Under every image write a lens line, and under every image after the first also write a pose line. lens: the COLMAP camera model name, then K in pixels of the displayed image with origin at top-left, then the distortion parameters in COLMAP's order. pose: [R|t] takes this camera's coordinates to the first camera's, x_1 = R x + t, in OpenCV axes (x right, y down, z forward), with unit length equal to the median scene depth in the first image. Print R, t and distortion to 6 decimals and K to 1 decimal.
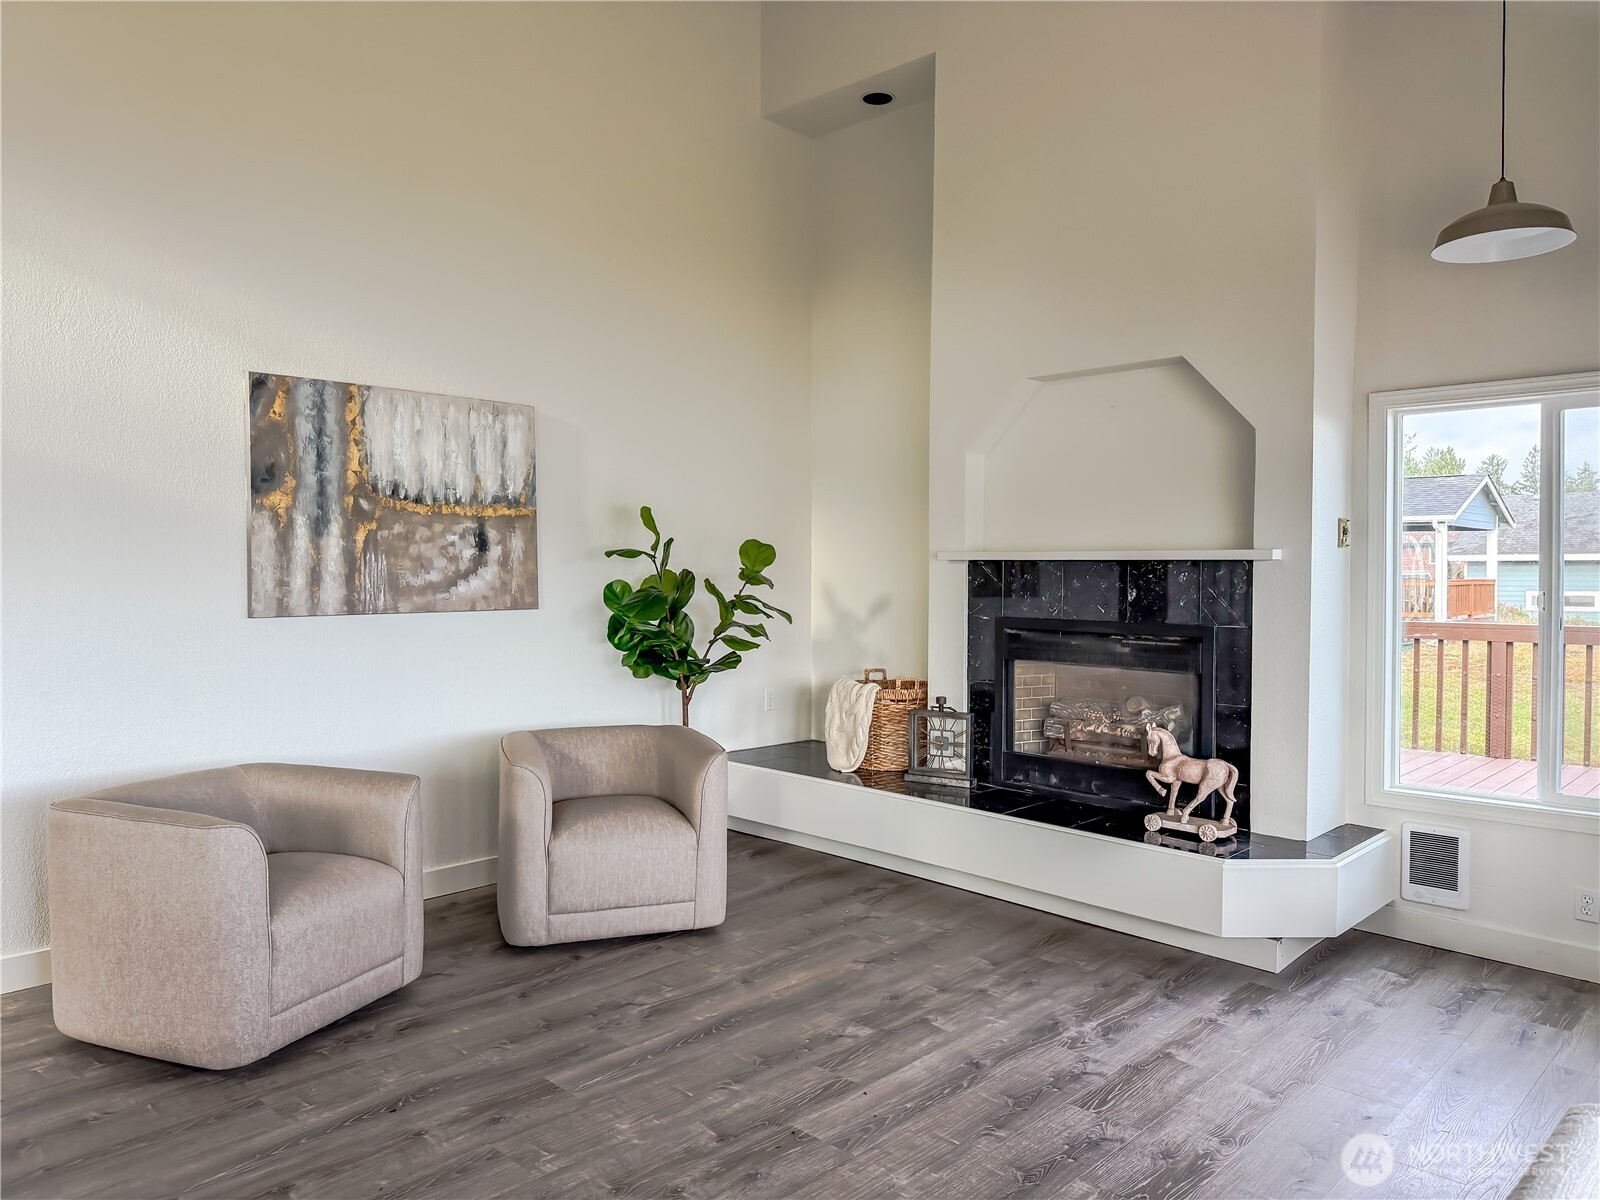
lens RADIAL K [[1100.9, 0, 757.4], [0, 1100.9, 625.9], [0, 0, 1]] dist [0.047911, -0.062852]
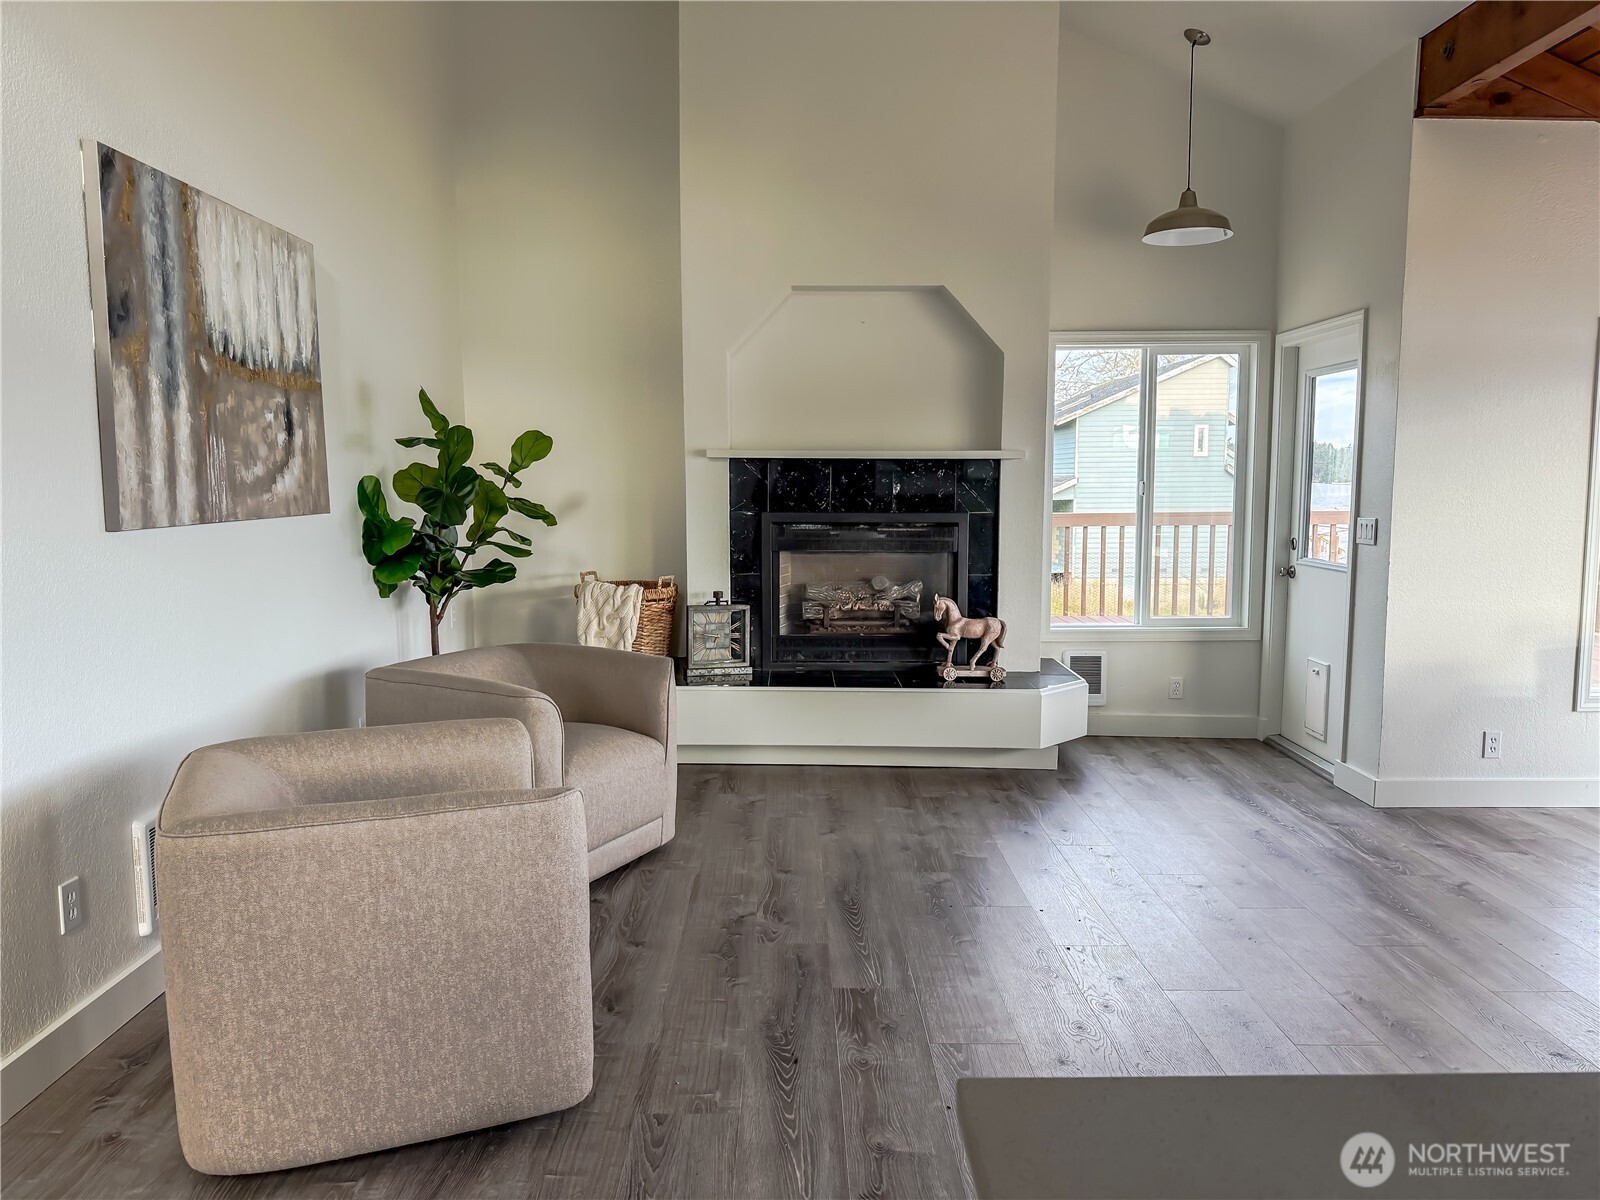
lens RADIAL K [[1100.9, 0, 799.3], [0, 1100.9, 622.8], [0, 0, 1]] dist [0.047911, -0.062852]
pose [[0.717819, -0.092417, 0.690069, -0.599059], [0.038056, 0.994877, 0.093652, 0.000421], [-0.695189, -0.040964, 0.717658, 0.242324]]
